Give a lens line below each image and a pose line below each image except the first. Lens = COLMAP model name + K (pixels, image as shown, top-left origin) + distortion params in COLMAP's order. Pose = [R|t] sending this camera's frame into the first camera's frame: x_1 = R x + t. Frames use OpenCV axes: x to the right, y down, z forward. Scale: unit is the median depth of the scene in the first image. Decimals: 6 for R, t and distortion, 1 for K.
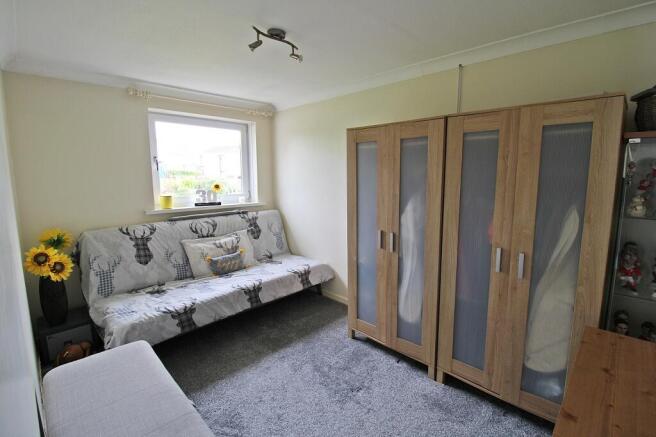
lens RADIAL K [[309.5, 0, 326.9], [0, 309.5, 215.2], [0, 0, 1]] dist [-0.016840, -0.000770]
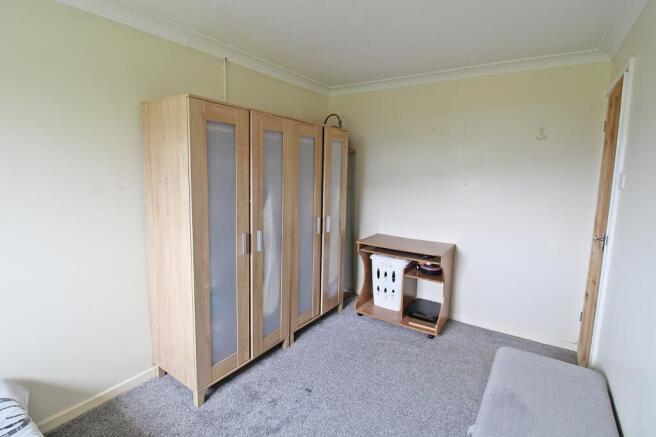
lens RADIAL K [[309.5, 0, 326.9], [0, 309.5, 215.2], [0, 0, 1]] dist [-0.016840, -0.000770]
pose [[-0.165147, -0.160773, 0.973077, -0.703456], [0.118668, 0.976217, 0.181431, -0.131596], [-0.979104, 0.145436, -0.142141, 0.938169]]
